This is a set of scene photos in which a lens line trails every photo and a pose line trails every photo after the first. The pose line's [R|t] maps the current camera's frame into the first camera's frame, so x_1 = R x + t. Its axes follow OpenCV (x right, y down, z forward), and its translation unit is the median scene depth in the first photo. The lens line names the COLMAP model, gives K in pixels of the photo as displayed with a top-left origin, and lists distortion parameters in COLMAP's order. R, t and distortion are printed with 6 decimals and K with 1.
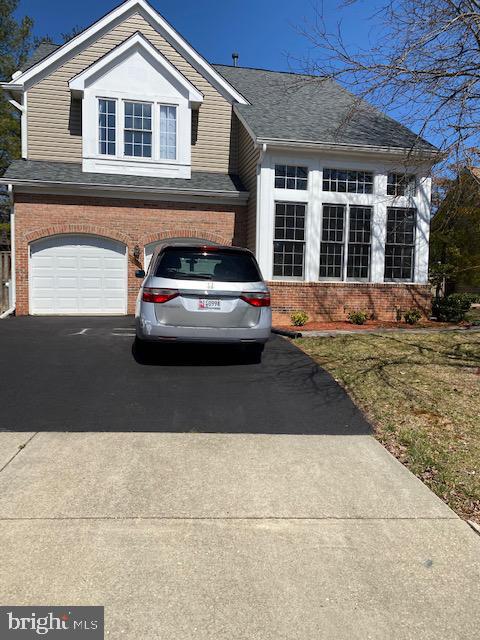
lens RADIAL K [[492.1, 0, 240.4], [0, 492.1, 319.2], [0, 0, 1]] dist [0.017070, -0.003821]
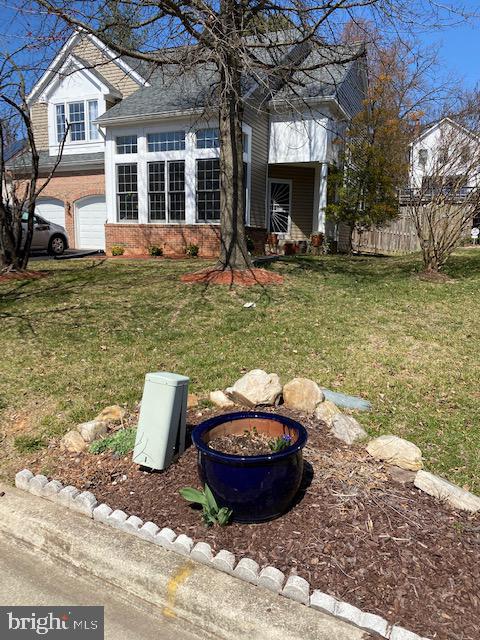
lens RADIAL K [[492.1, 0, 241.6], [0, 492.1, 319.9], [0, 0, 1]] dist [0.017070, -0.003821]
pose [[0.785684, 0.100577, -0.610397, 1.171225], [-0.043600, 0.993244, 0.107538, 0.026885], [0.617089, -0.057877, 0.784762, 0.106337]]
